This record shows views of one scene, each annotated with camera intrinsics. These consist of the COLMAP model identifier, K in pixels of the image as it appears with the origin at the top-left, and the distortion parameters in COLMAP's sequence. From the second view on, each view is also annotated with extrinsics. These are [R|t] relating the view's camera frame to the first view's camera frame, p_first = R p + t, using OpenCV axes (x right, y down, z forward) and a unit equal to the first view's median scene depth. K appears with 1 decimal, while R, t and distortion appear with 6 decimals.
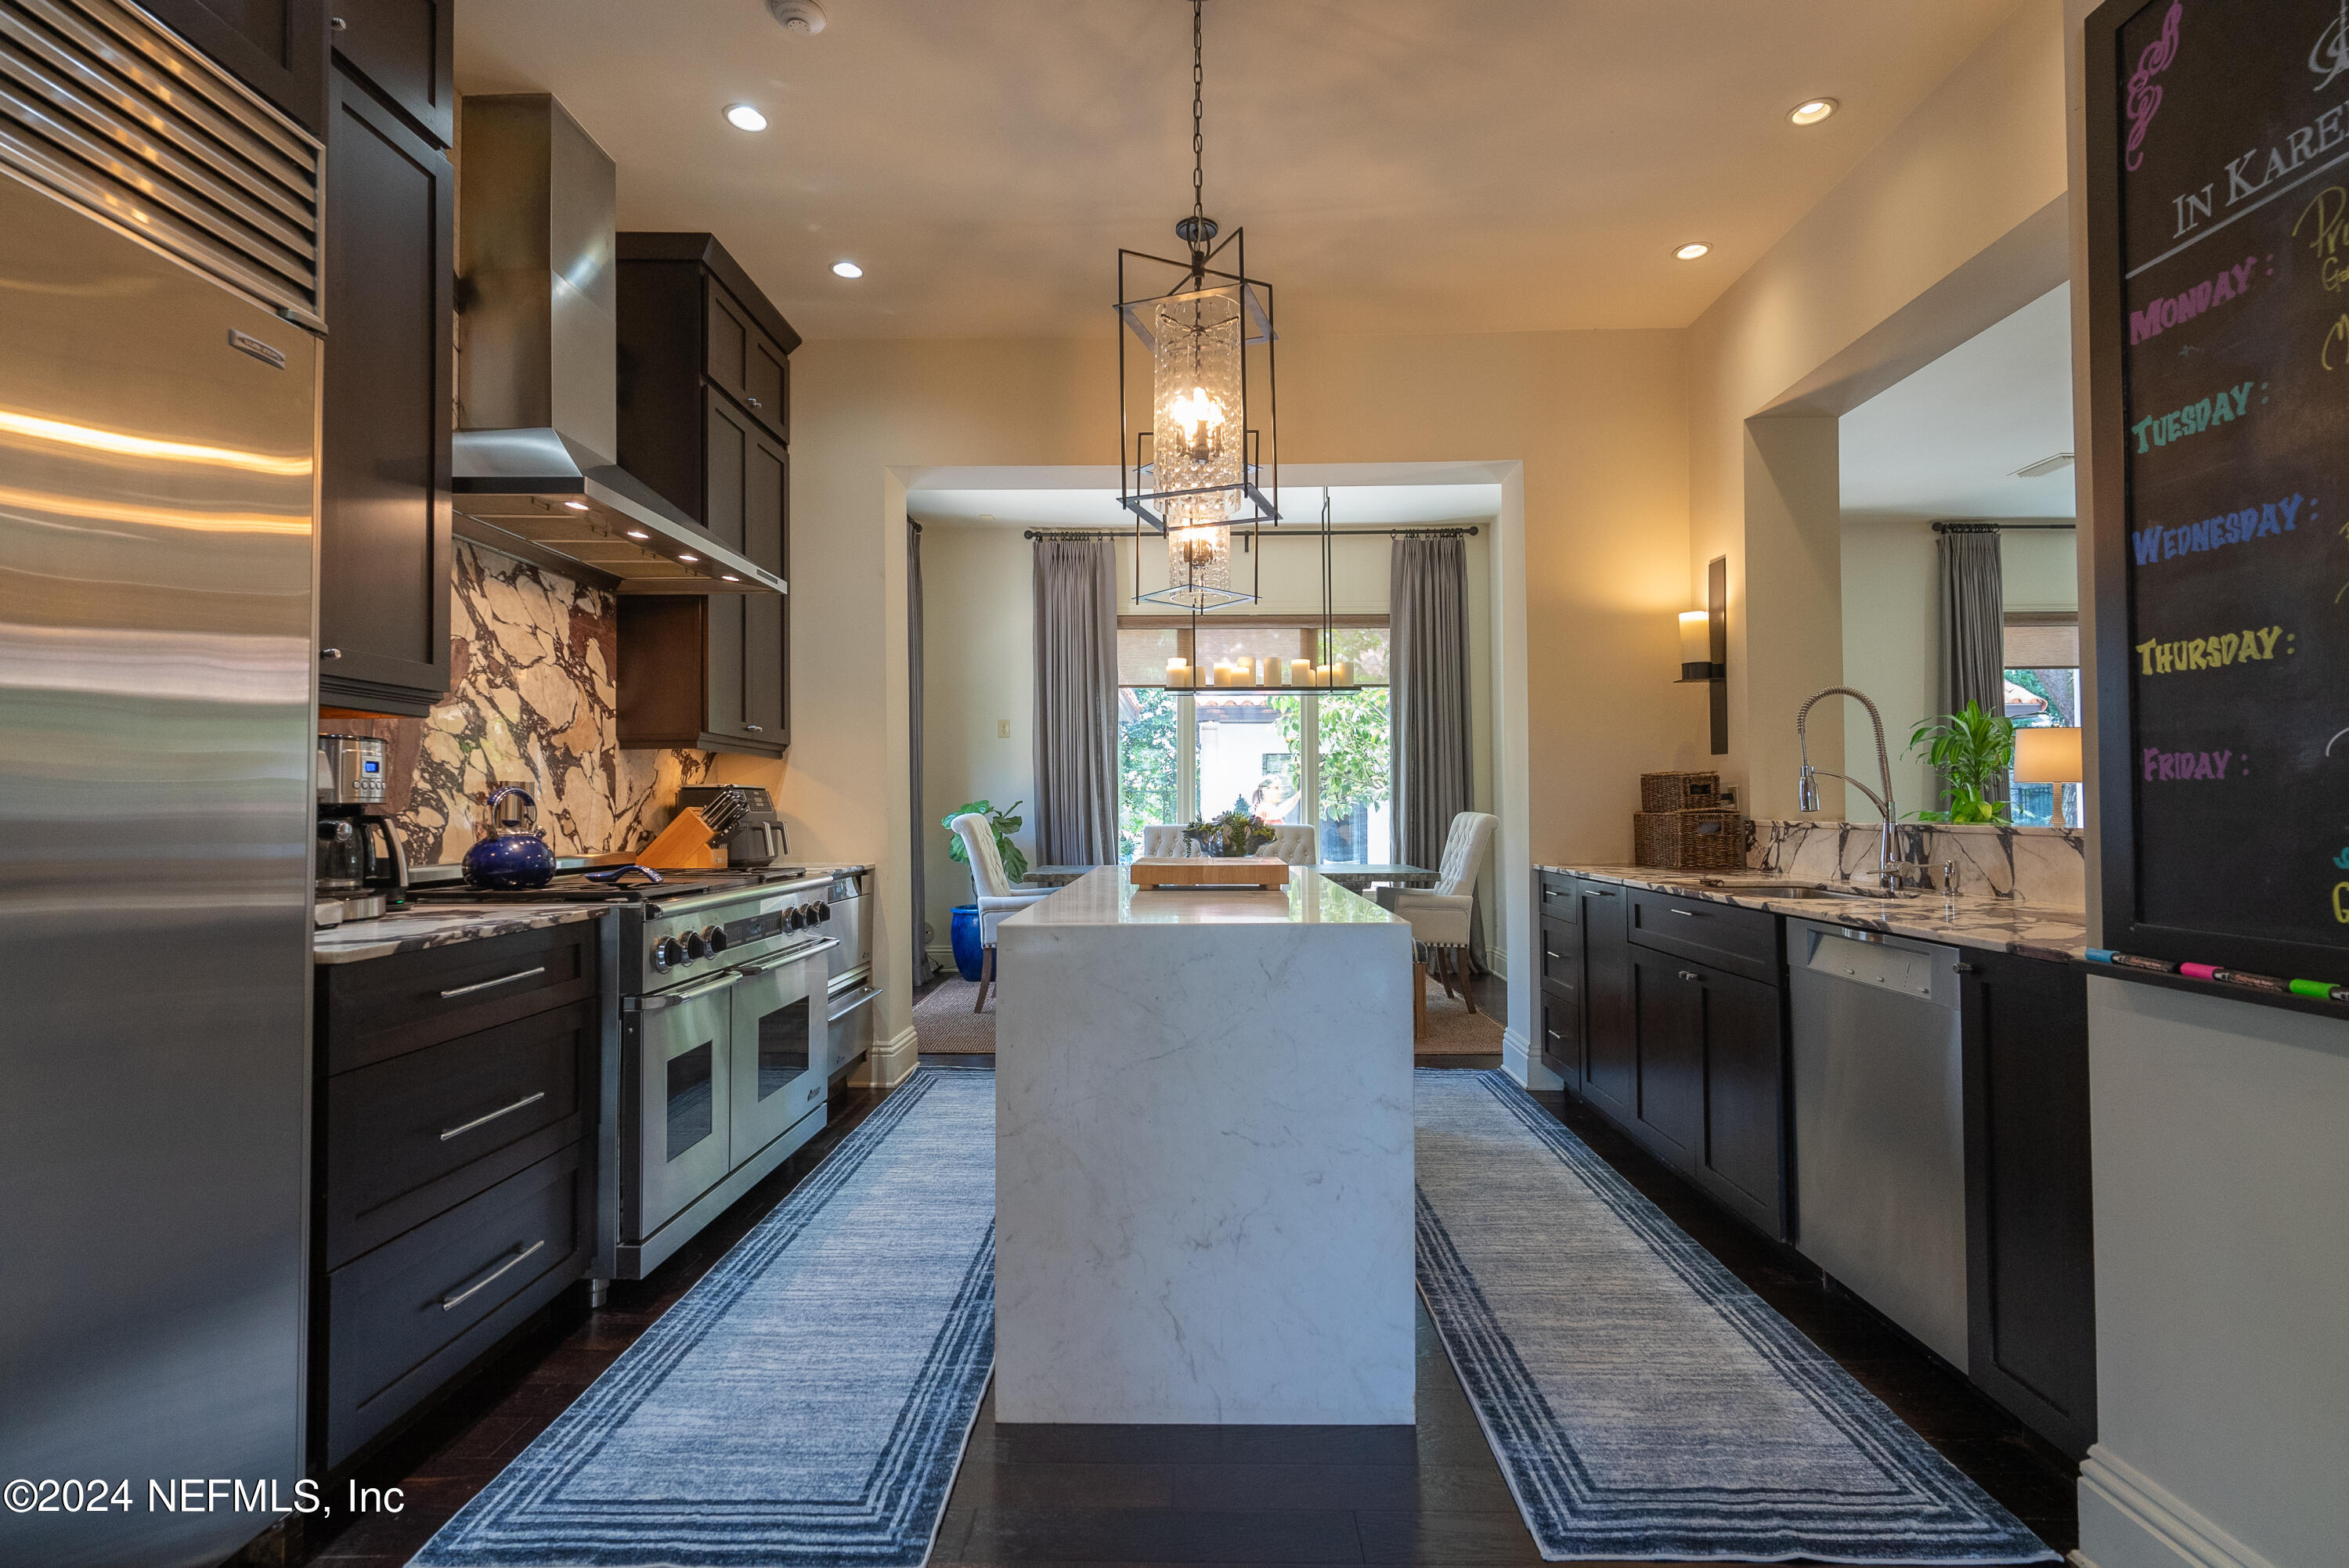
lens RADIAL K [[1139.0, 0, 1173.8], [0, 1139.0, 786.3], [0, 0, 1]] dist [-0.000065, -0.000760]
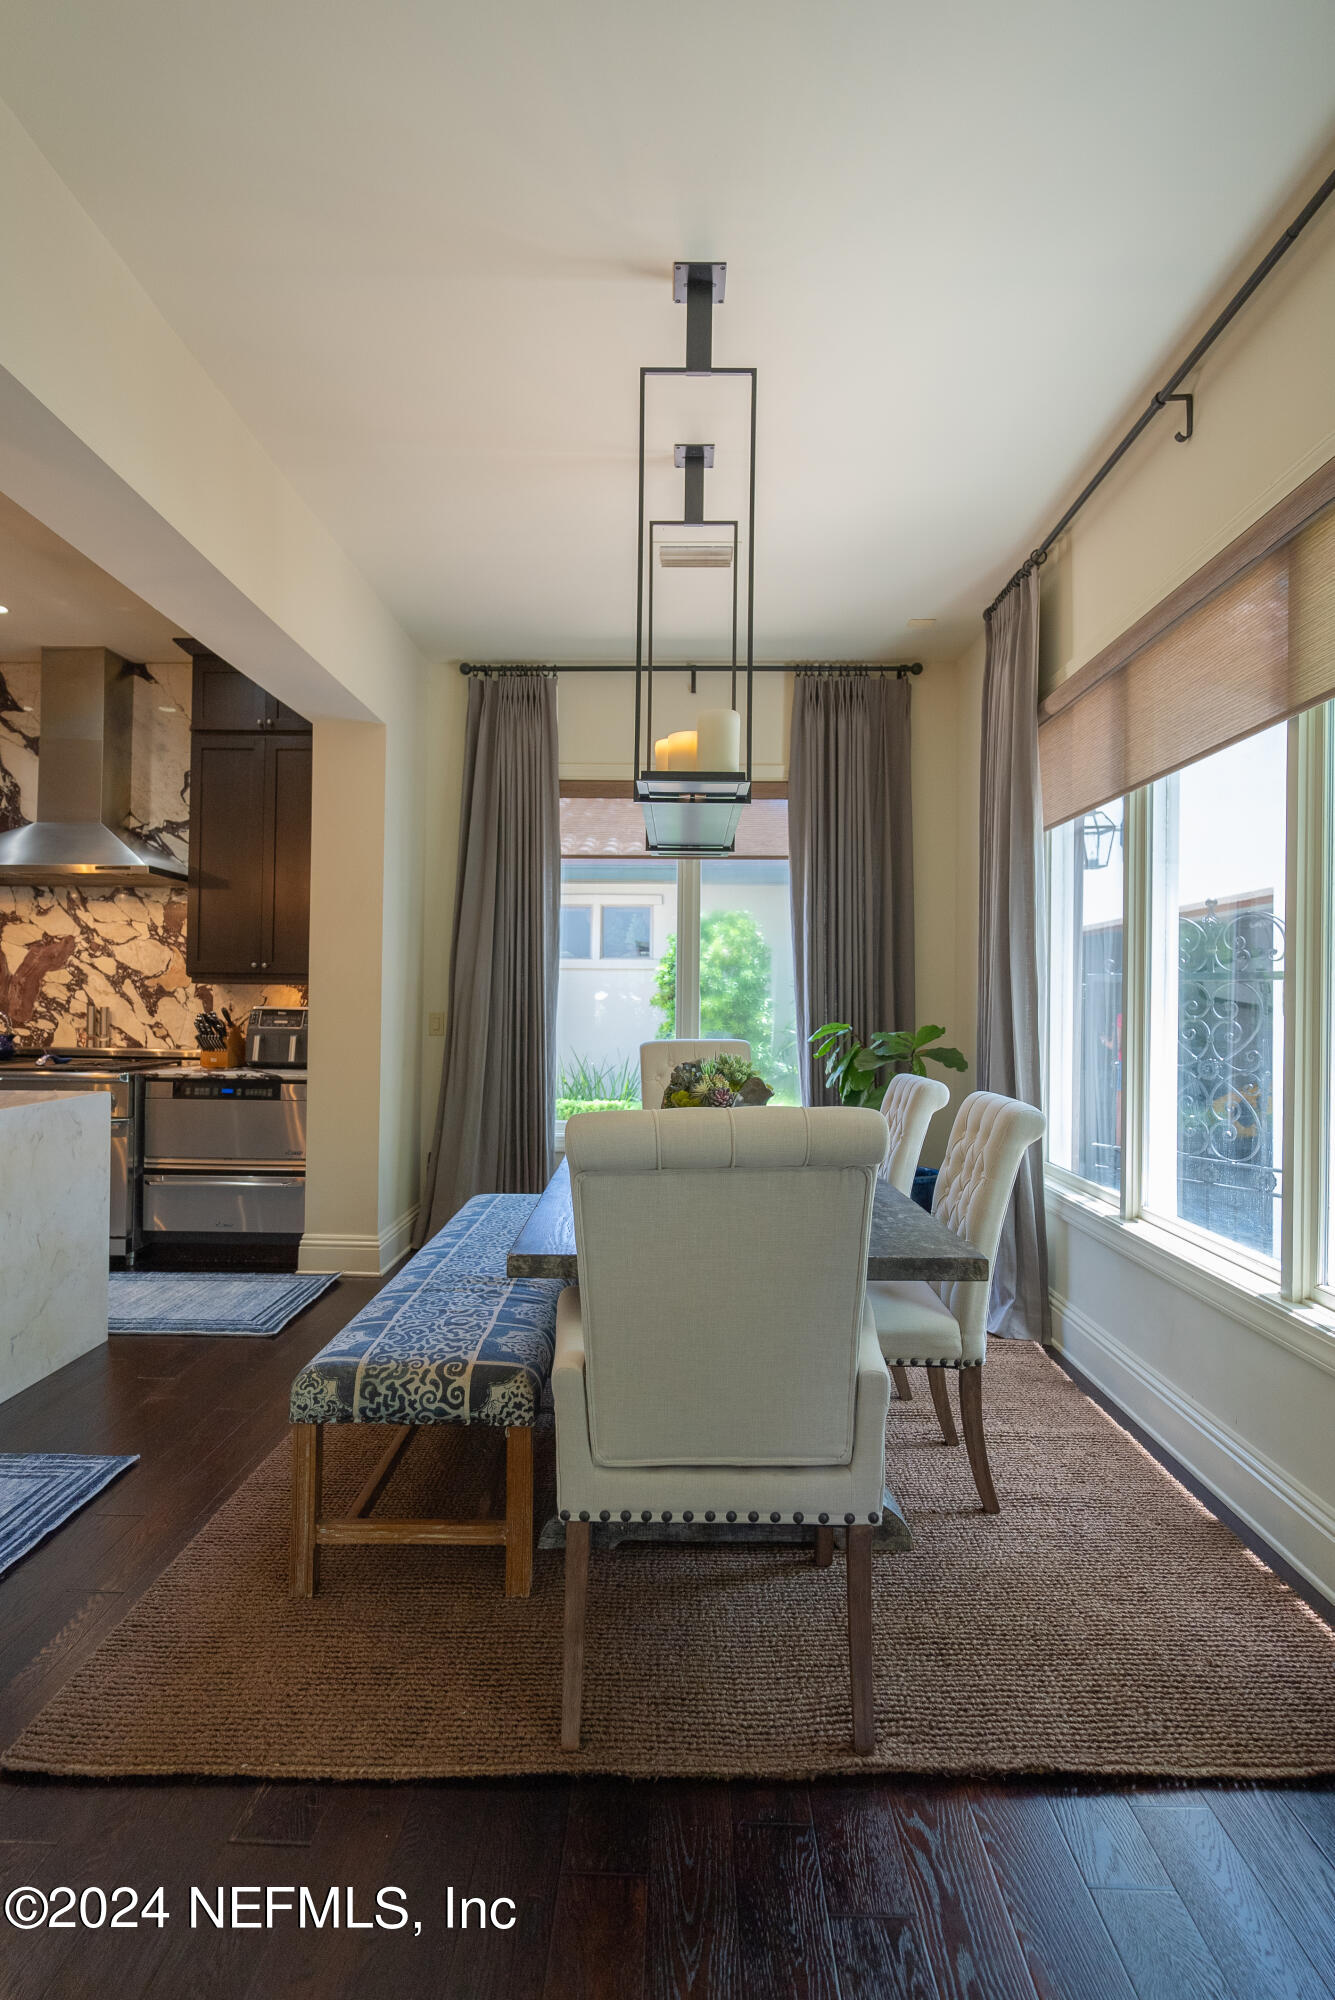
lens RADIAL K [[969.9, 0, 654.7], [0, 969.9, 983.2], [0, 0, 1]] dist [-0.000065, -0.000760]
pose [[0.011155, -0.015857, -0.999812, 0.981705], [0.007195, 0.999850, -0.015778, -0.010601], [0.999912, -0.007017, 0.011268, 1.812522]]
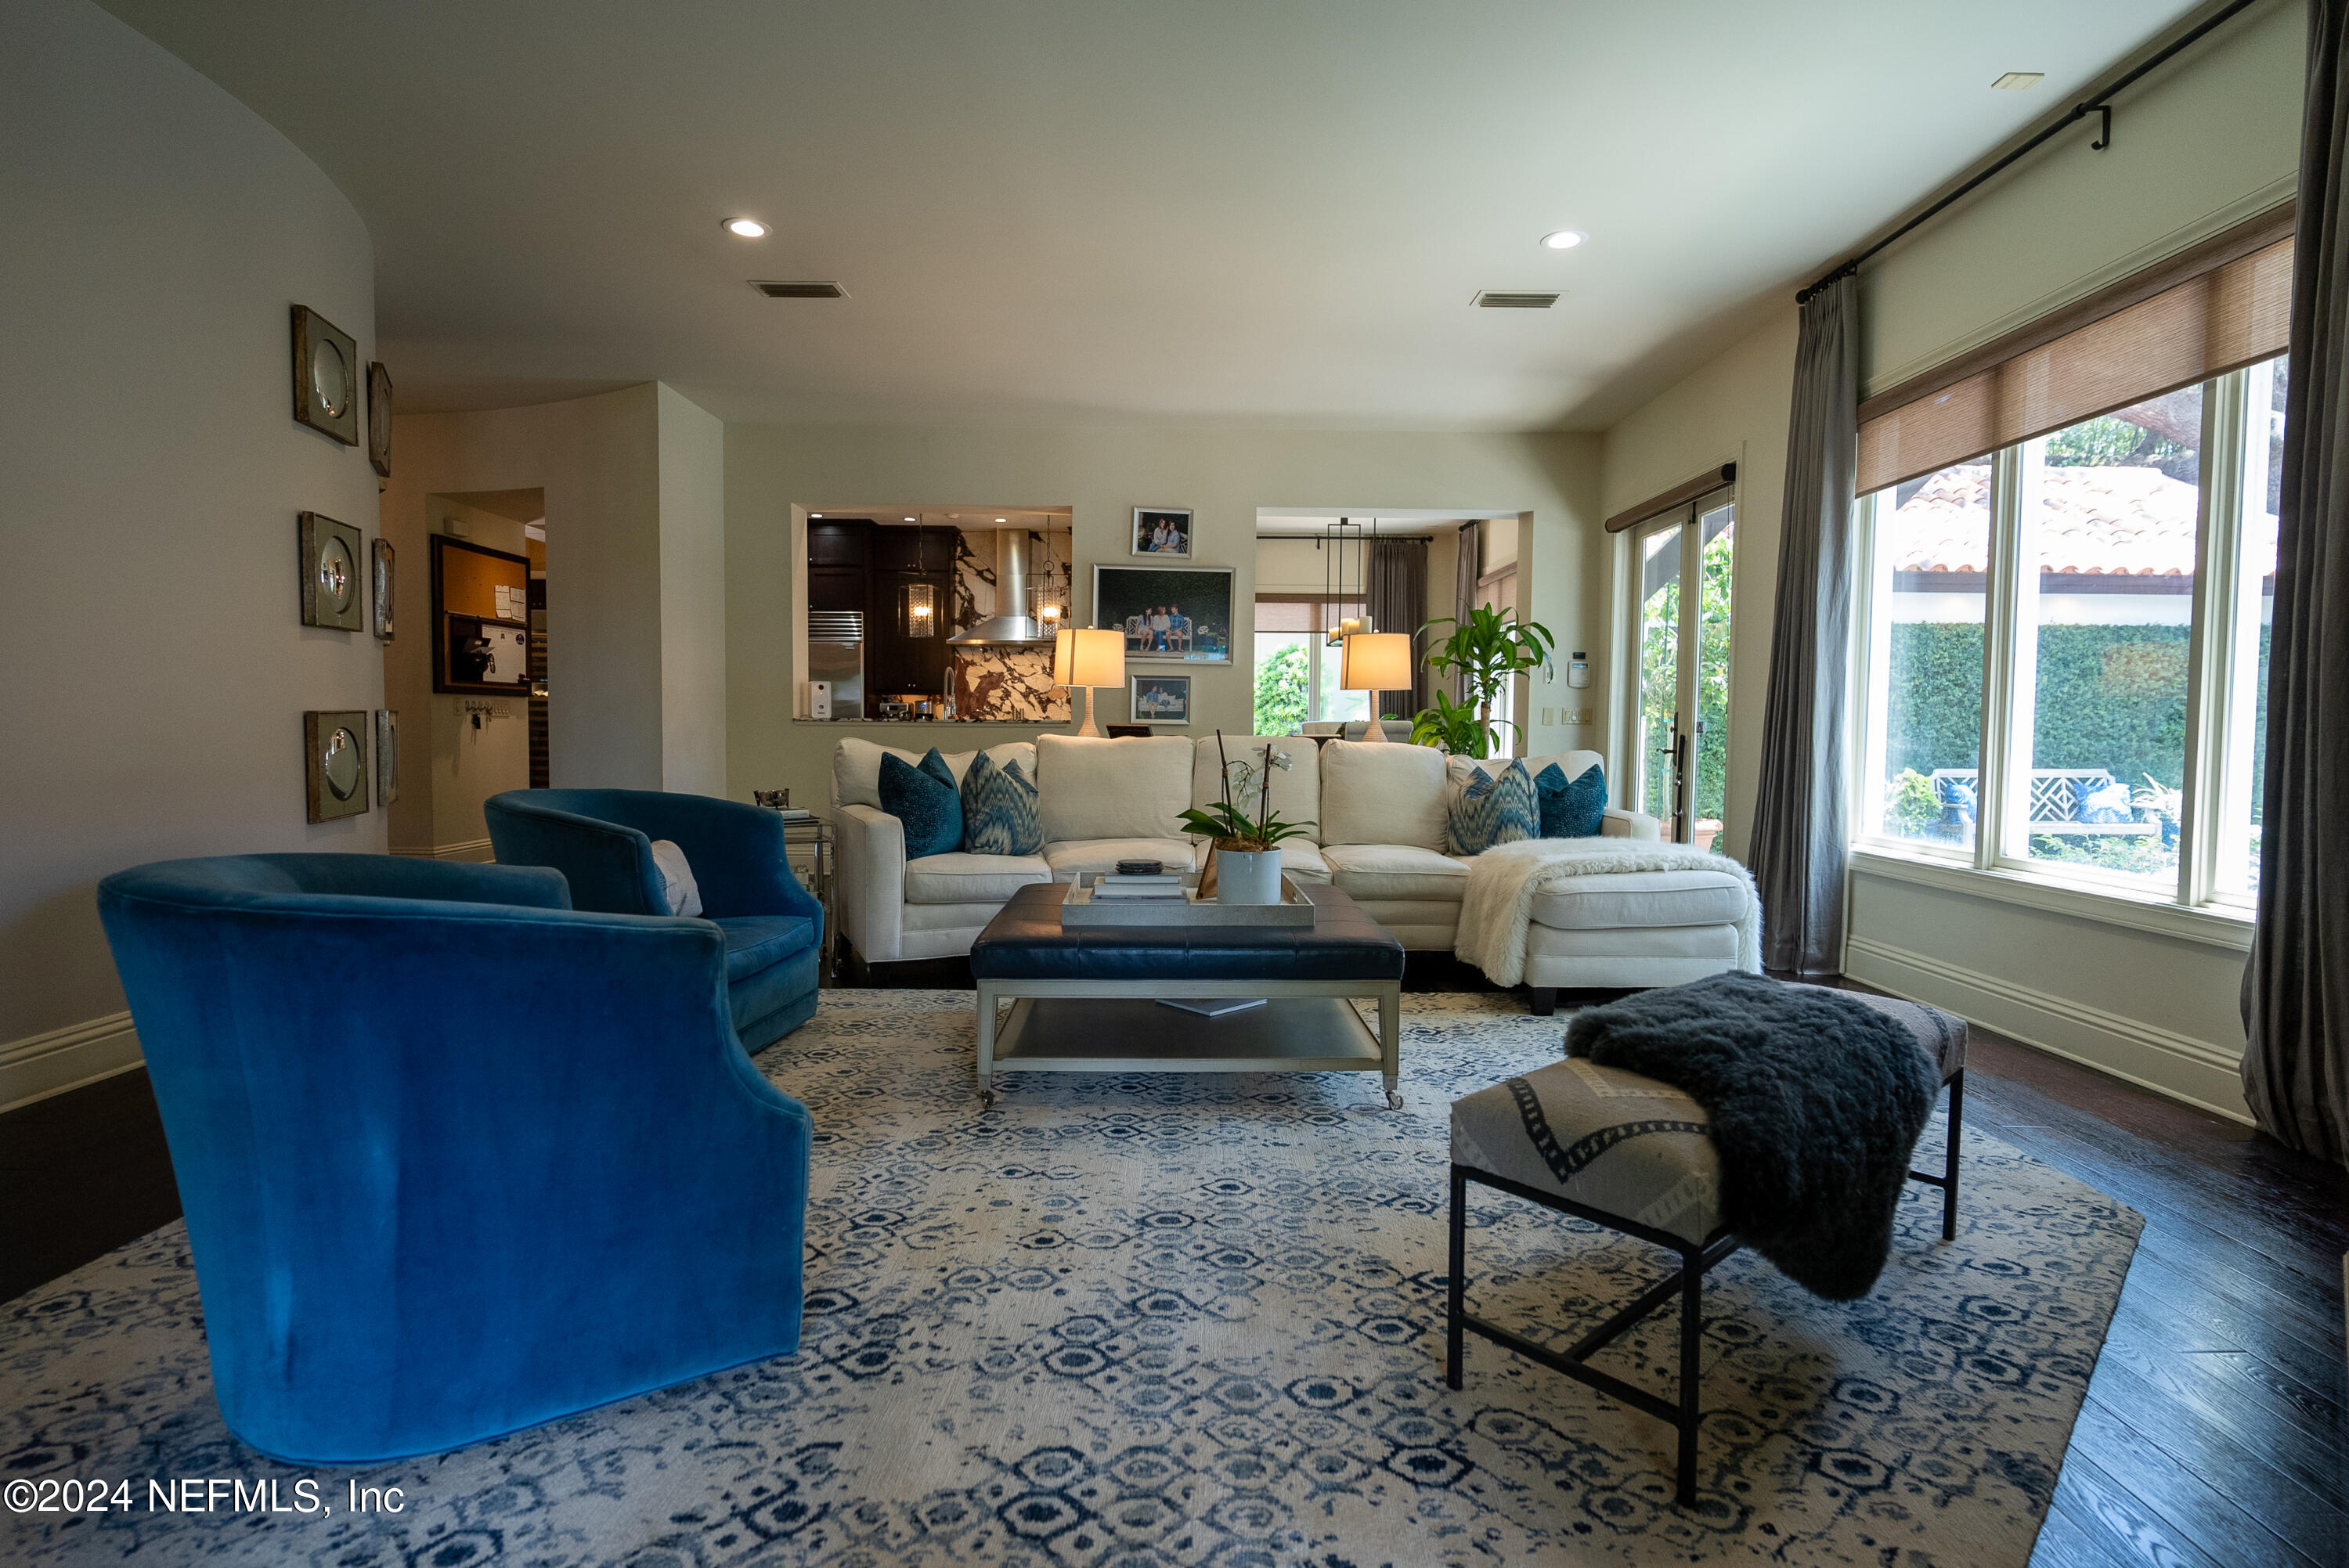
lens RADIAL K [[1139.0, 0, 1168.1], [0, 1139.0, 779.3], [0, 0, 1]] dist [-0.000065, -0.000760]
pose [[0.037597, 0.055306, -0.997761, 3.026497], [0.007935, 0.998419, 0.055641, 0.023317], [0.999261, -0.010009, 0.037099, 1.288580]]
